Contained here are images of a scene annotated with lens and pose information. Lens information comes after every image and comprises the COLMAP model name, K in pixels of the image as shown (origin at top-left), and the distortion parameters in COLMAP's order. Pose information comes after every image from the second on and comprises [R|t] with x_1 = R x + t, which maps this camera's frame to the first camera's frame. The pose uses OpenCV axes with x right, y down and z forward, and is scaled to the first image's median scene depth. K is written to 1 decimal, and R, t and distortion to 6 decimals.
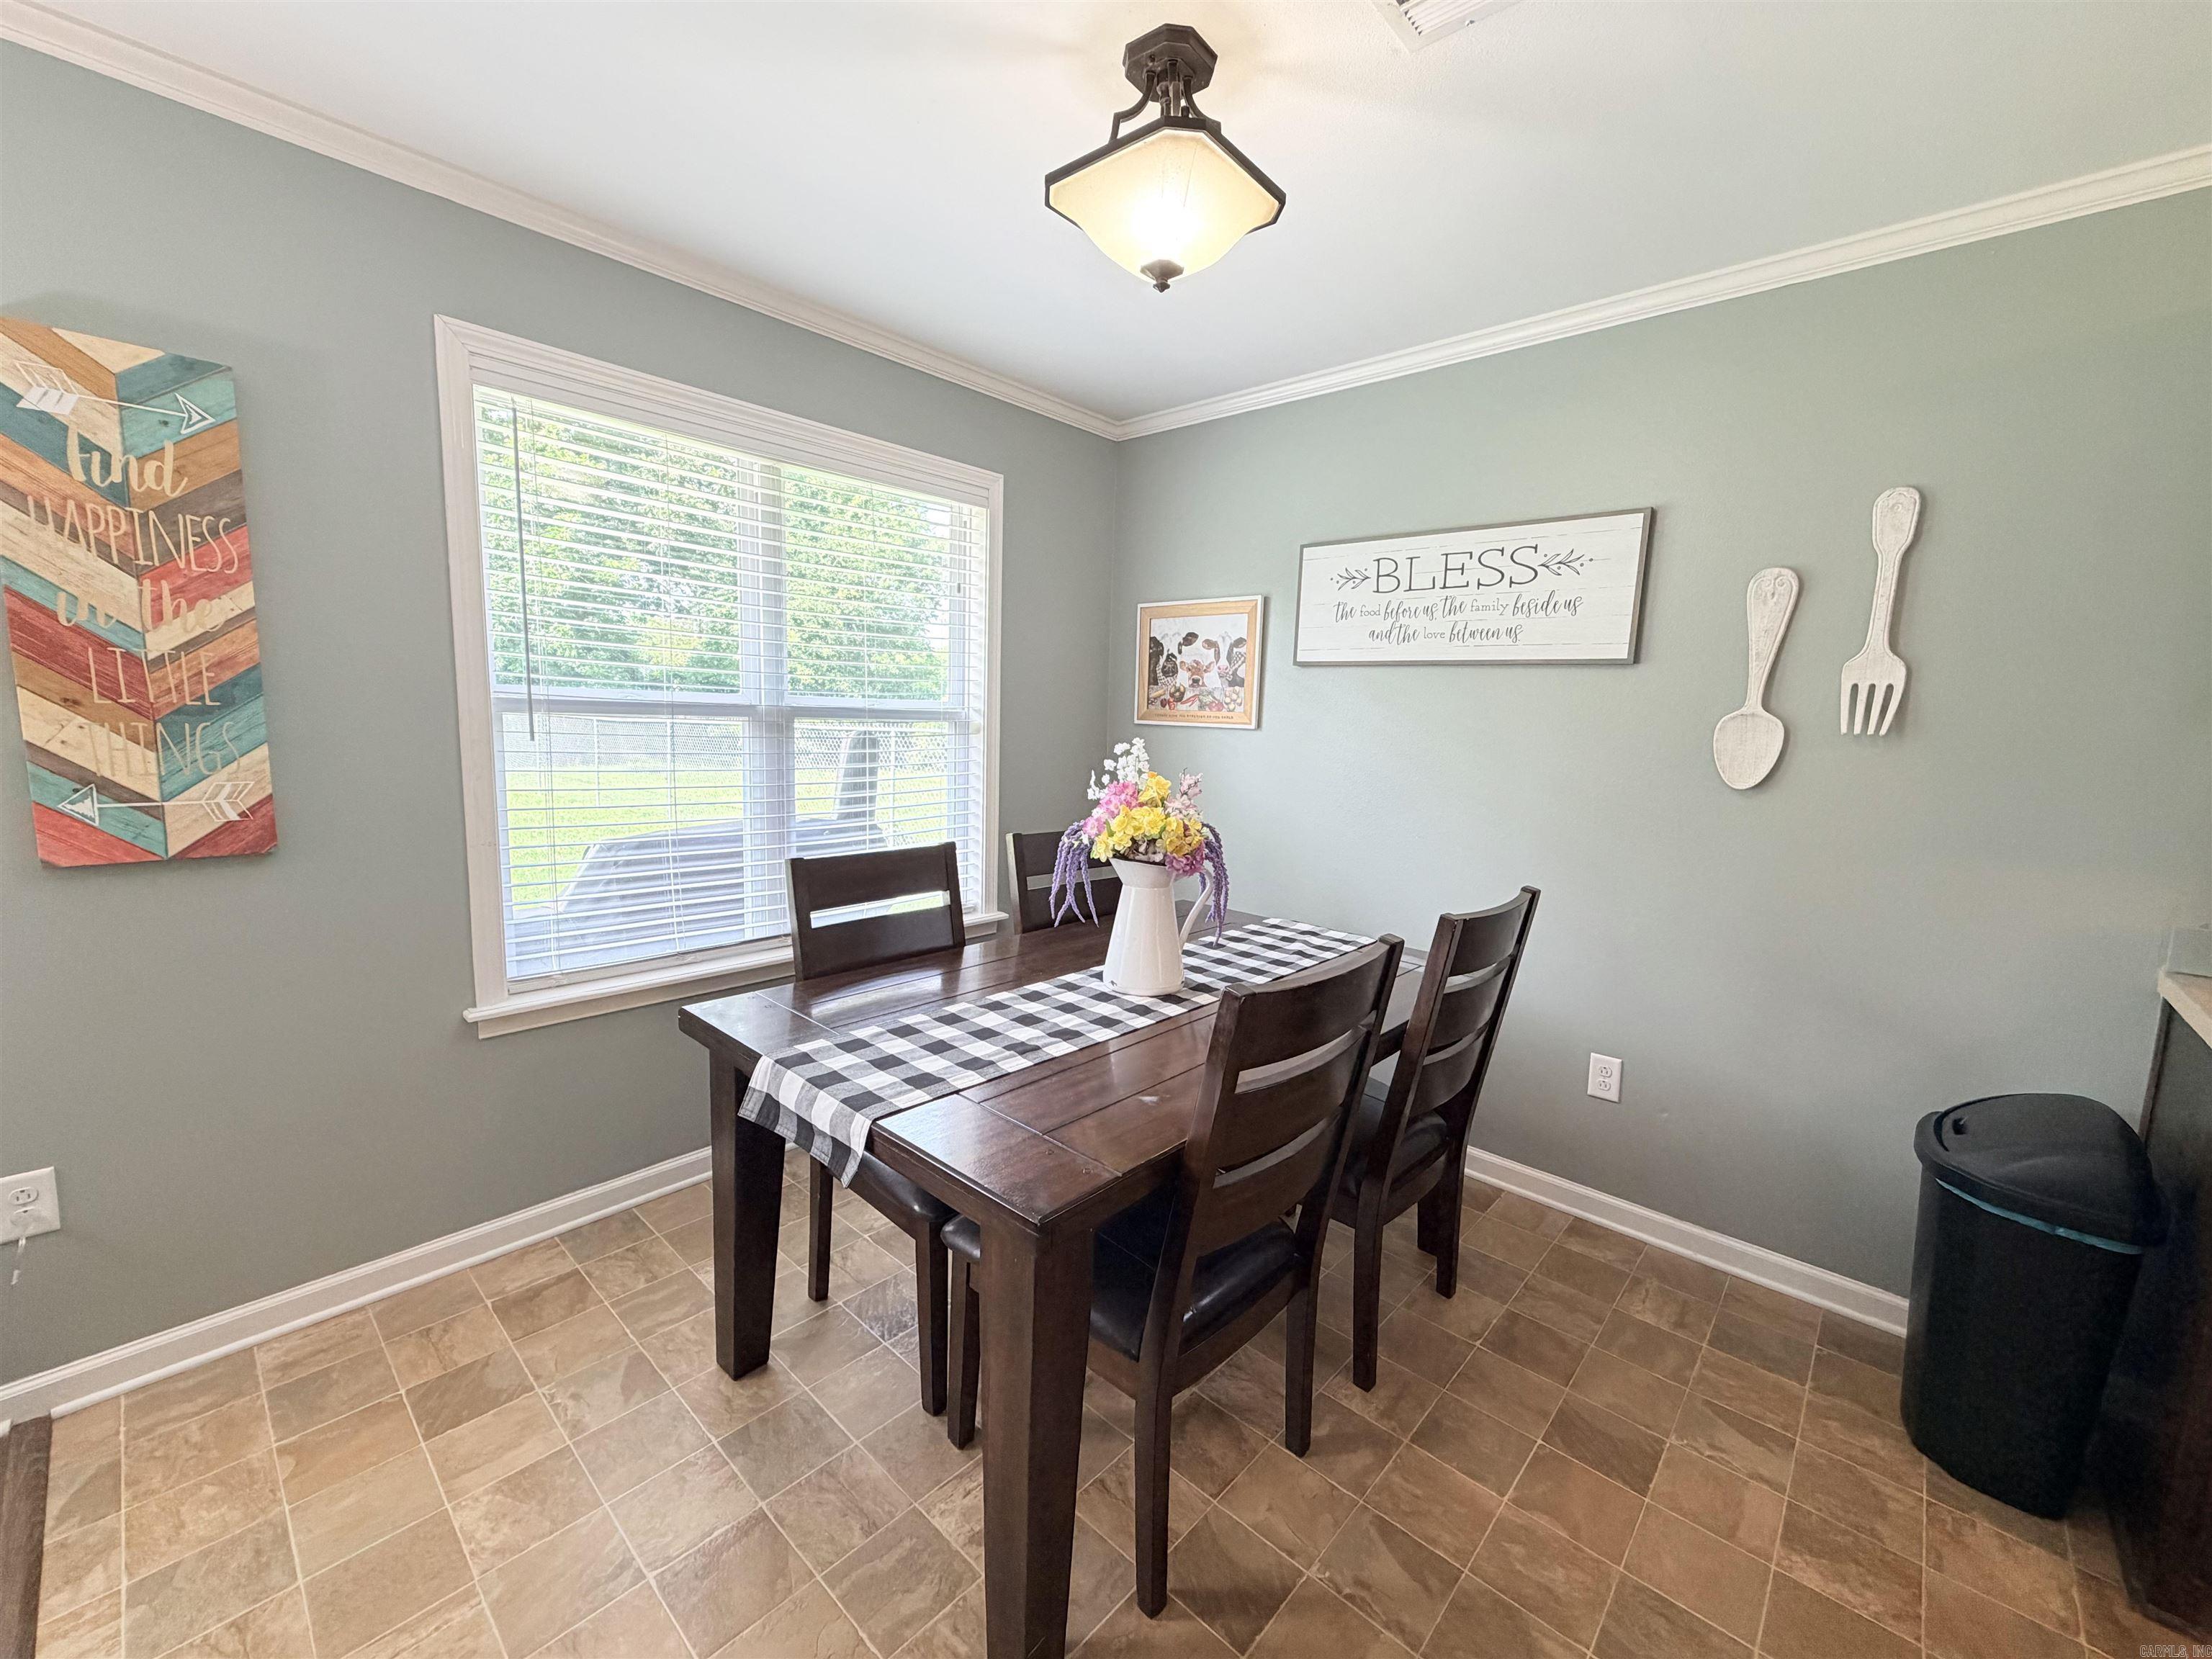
lens RADIAL K [[882.4, 0, 1106.2], [0, 882.4, 827.7], [0, 0, 1]] dist [-0.001896, -0.000058]
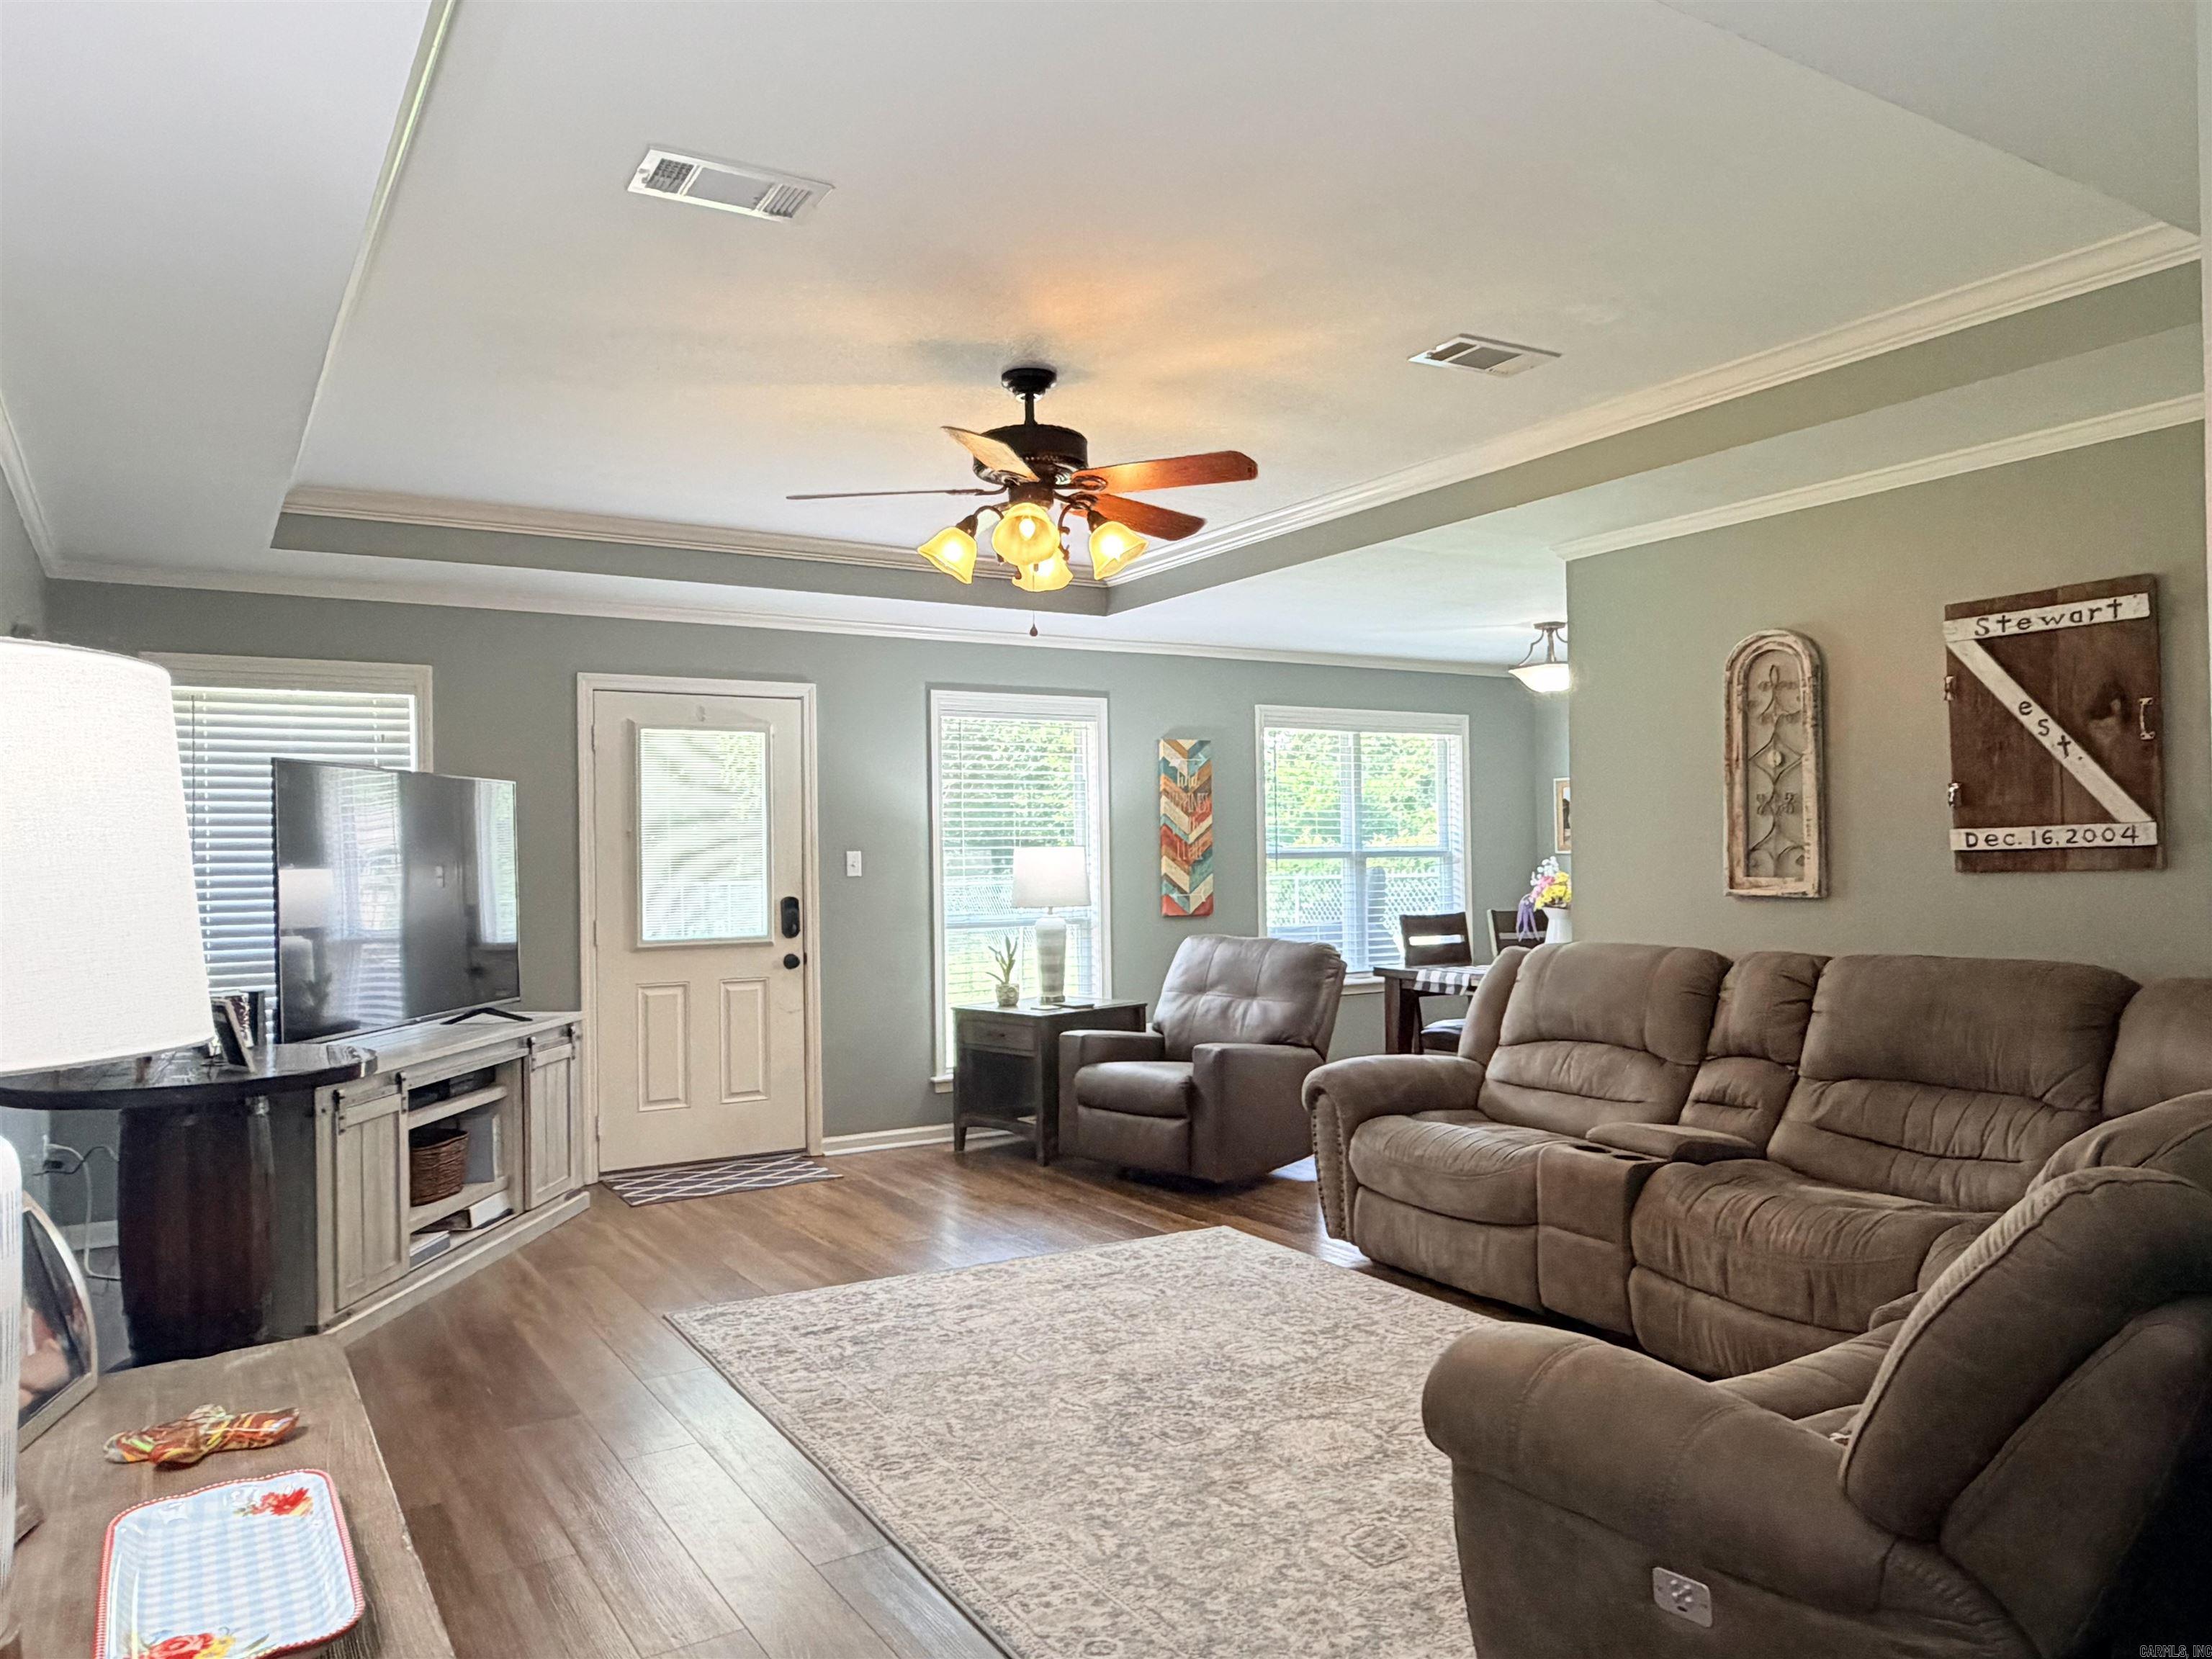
lens RADIAL K [[1498.5, 0, 1099.4], [0, 1498.5, 835.5], [0, 0, 1]] dist [0.002378, -0.000025]
pose [[0.961138, -0.048928, -0.271699, -0.039931], [0.008976, 0.989187, -0.146383, 0.460401], [0.275923, 0.138256, 0.951184, -3.484219]]
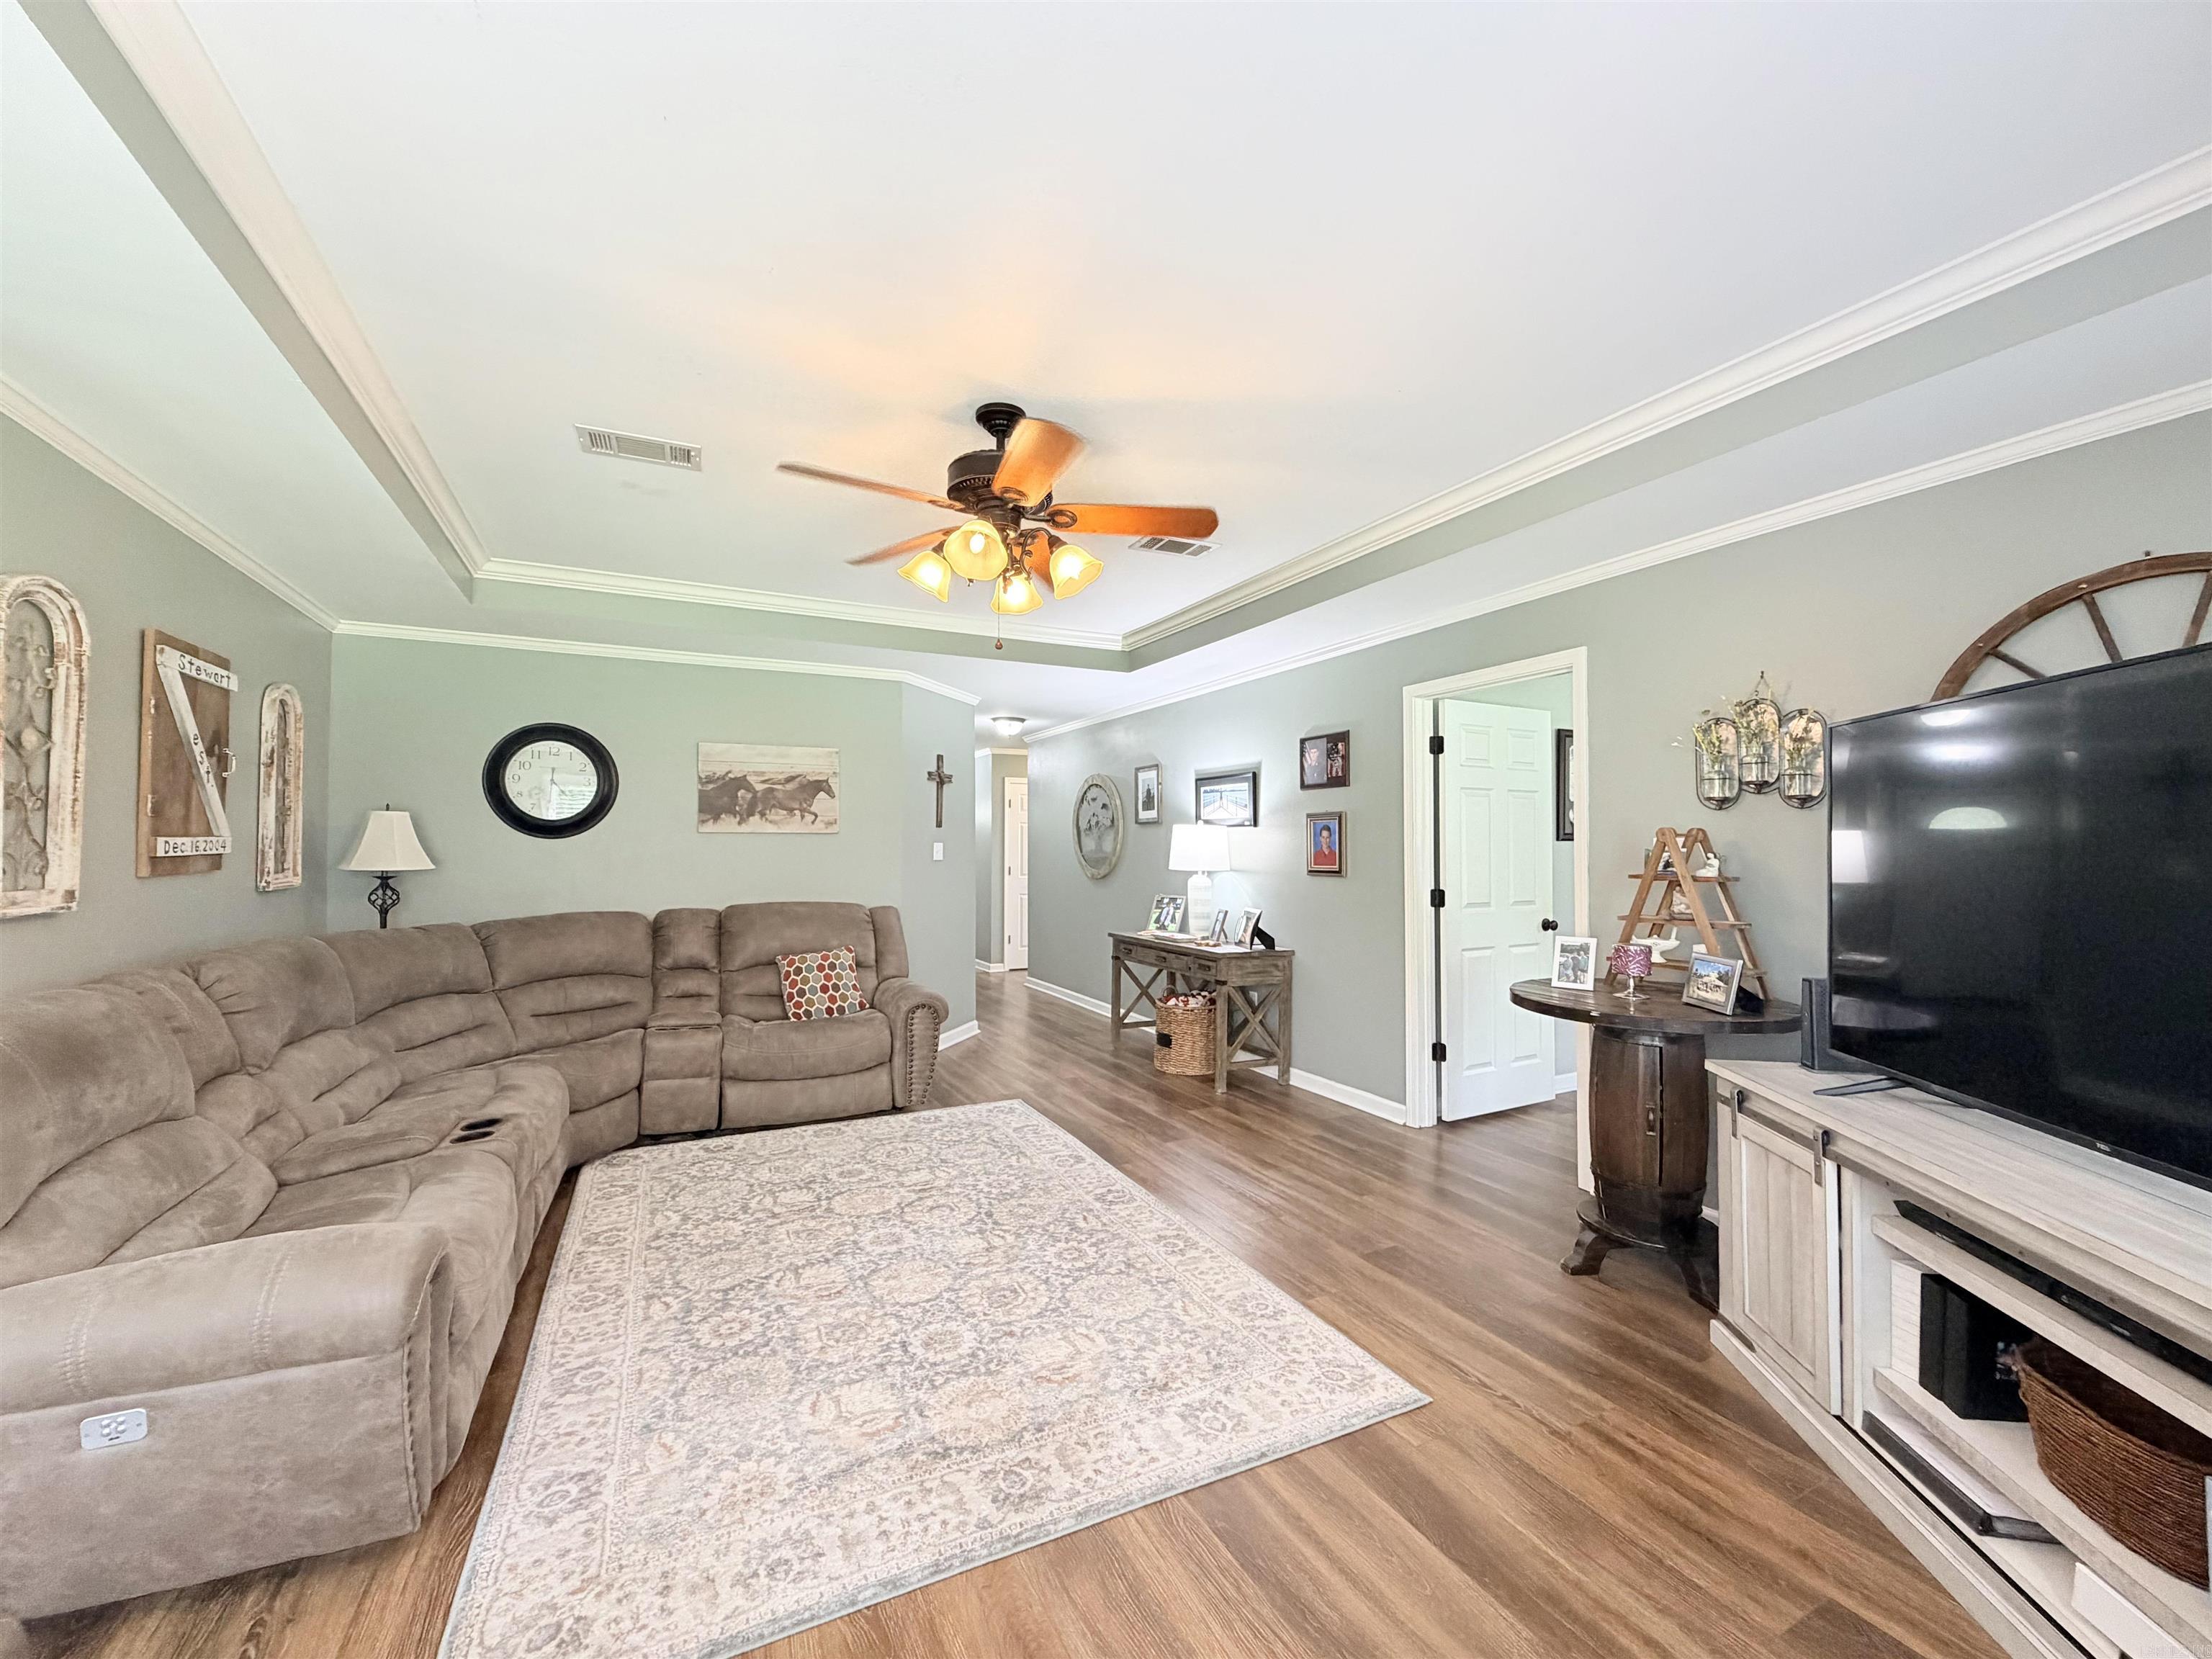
lens RADIAL K [[882.4, 0, 1105.9], [0, 882.4, 834.1], [0, 0, 1]] dist [-0.001896, -0.000058]
pose [[-0.932724, -0.027222, 0.359561, -2.036148], [0.014995, 0.993356, 0.114103, -0.248261], [-0.360278, 0.111818, -0.926119, 1.406154]]
